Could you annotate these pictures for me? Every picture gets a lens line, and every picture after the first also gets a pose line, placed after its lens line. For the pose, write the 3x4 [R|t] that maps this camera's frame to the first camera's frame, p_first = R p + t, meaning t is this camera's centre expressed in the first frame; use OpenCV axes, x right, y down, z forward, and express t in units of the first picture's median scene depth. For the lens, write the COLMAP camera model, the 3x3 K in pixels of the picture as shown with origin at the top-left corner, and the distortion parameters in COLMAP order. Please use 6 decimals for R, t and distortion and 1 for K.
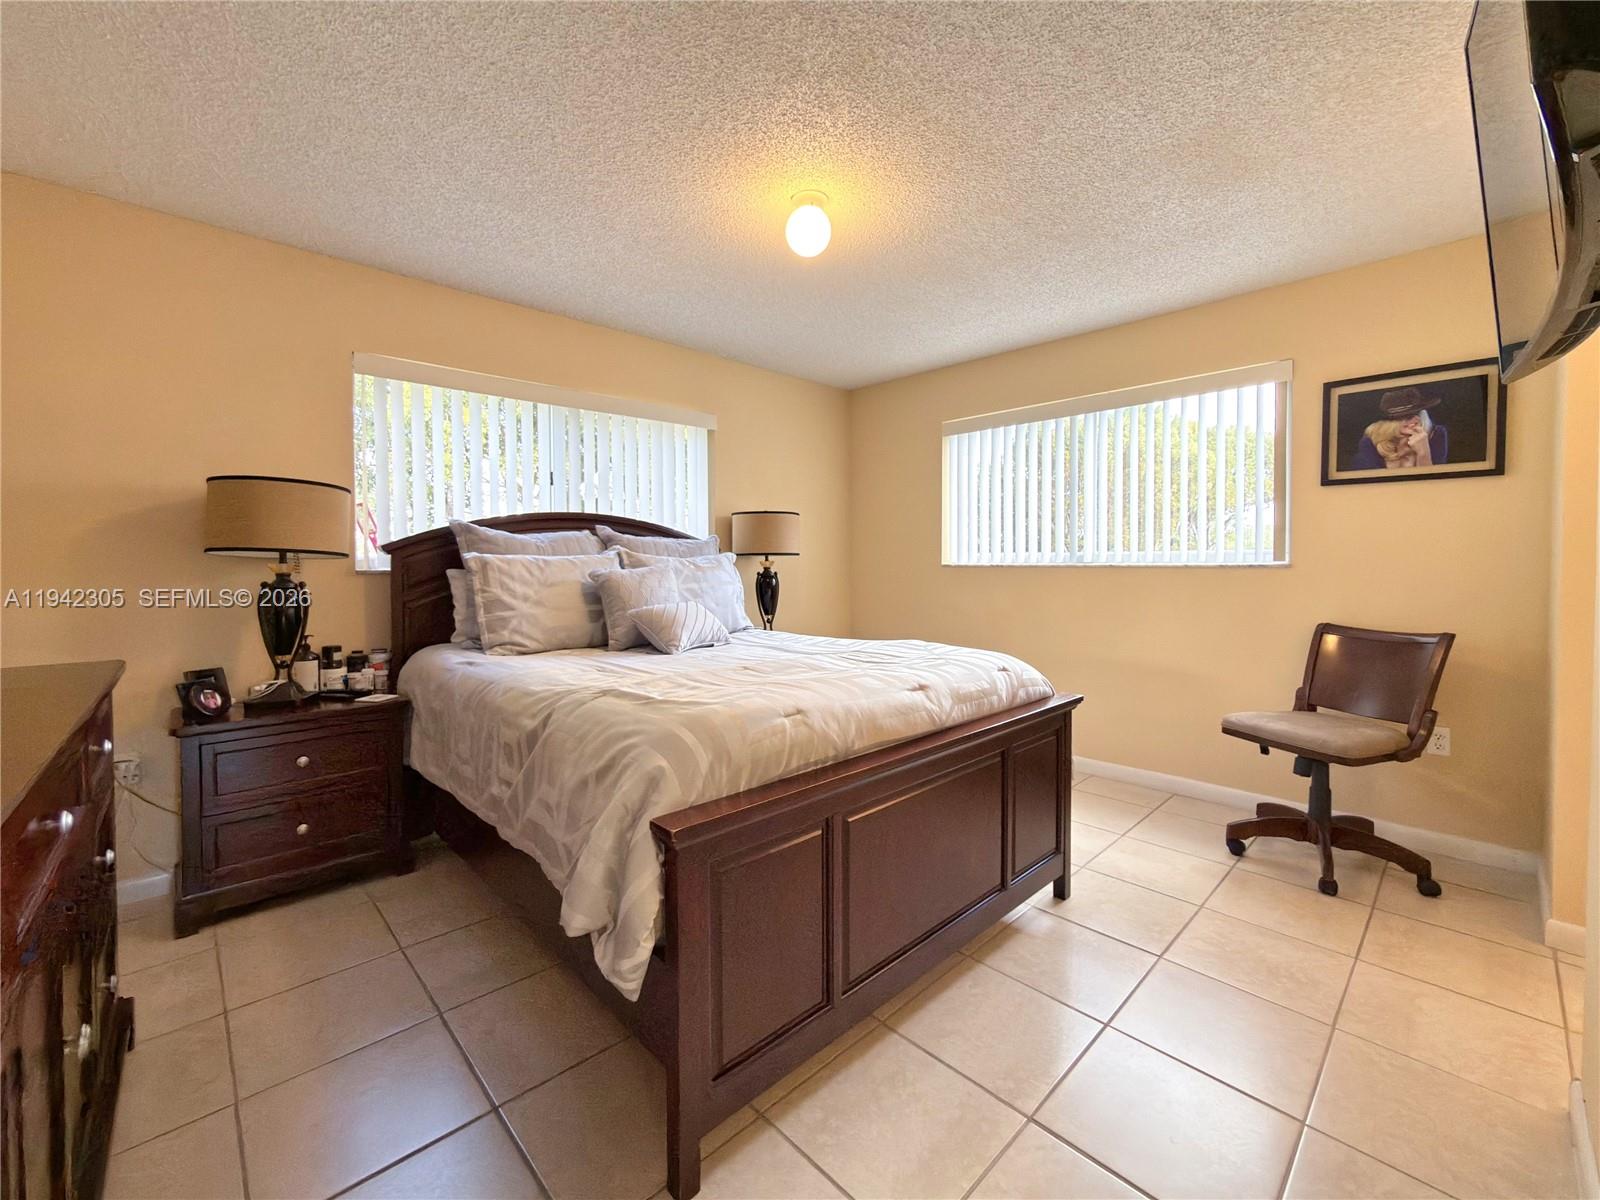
lens RADIAL K [[664.3, 0, 798.8], [0, 664.3, 563.0], [0, 0, 1]] dist [0.001212, 0.000127]
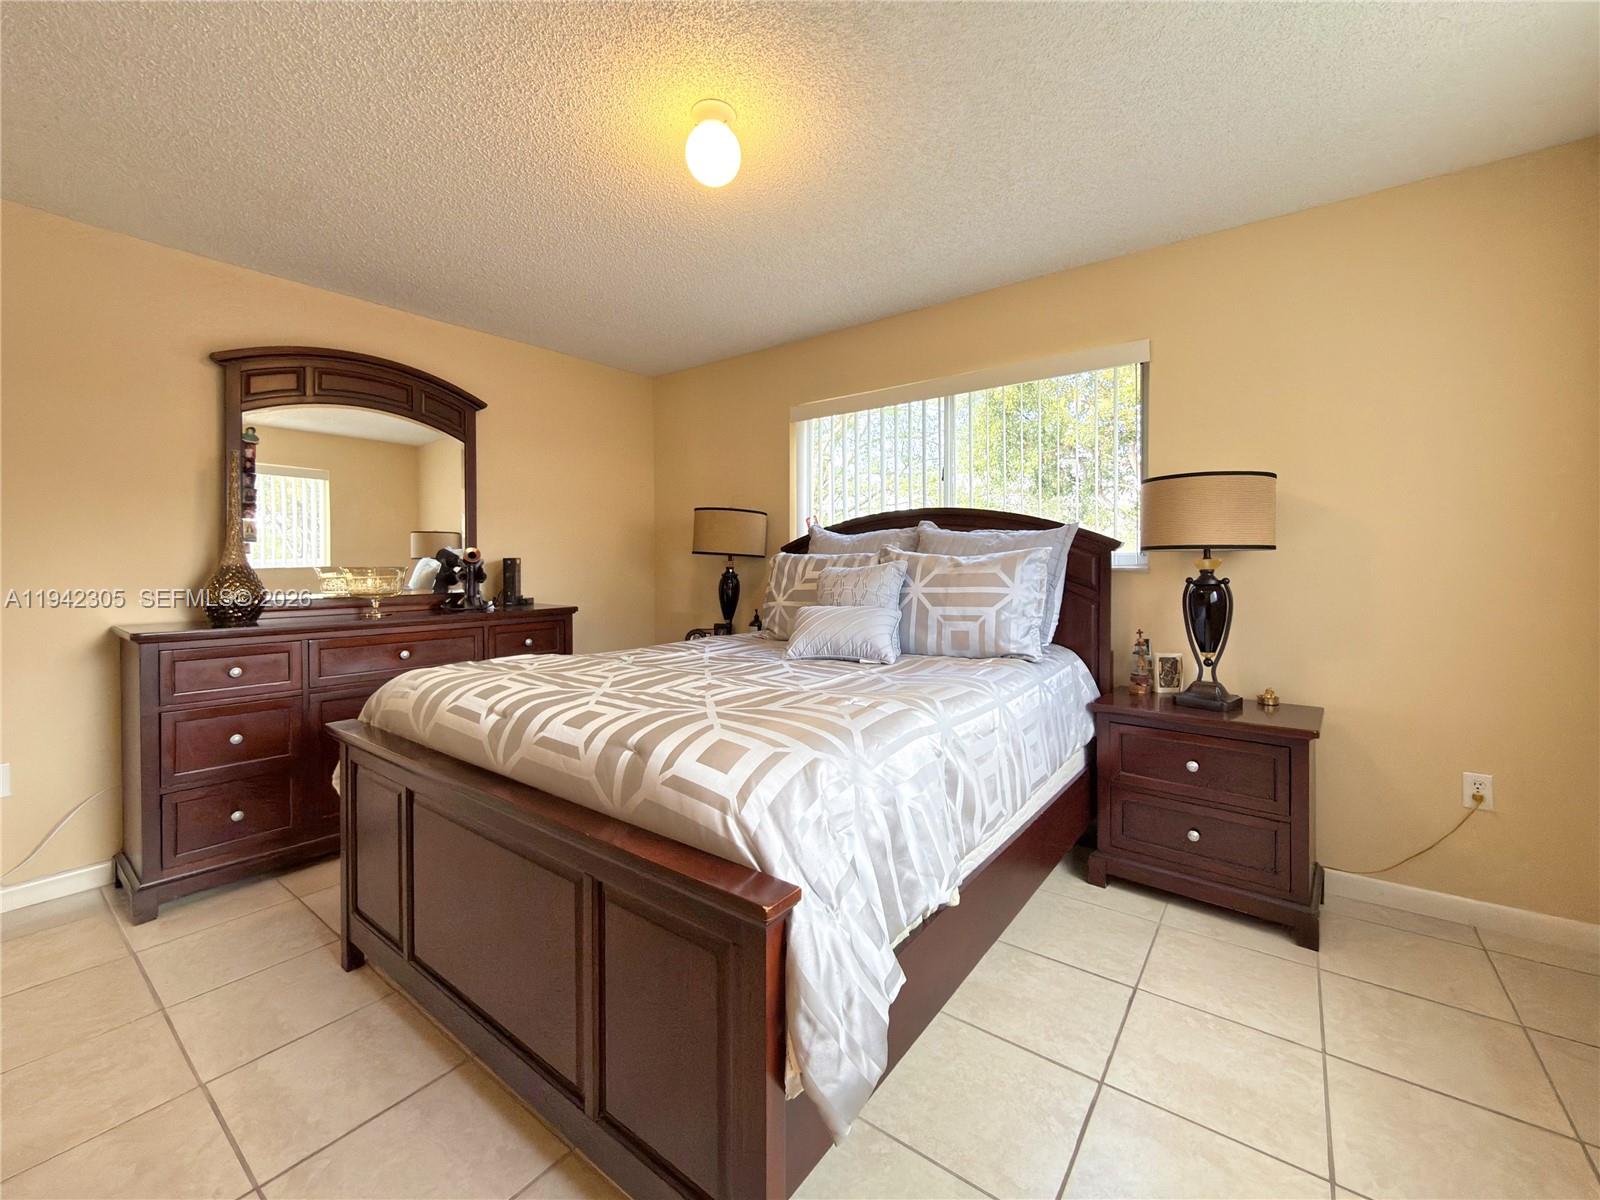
lens RADIAL K [[664.3, 0, 798.8], [0, 664.3, 563.0], [0, 0, 1]] dist [0.001212, 0.000127]
pose [[0.153129, 0.004132, -0.988198, 0.584800], [0.001068, 0.999990, 0.004347, -0.003771], [0.988206, -0.001721, 0.153123, 0.688432]]
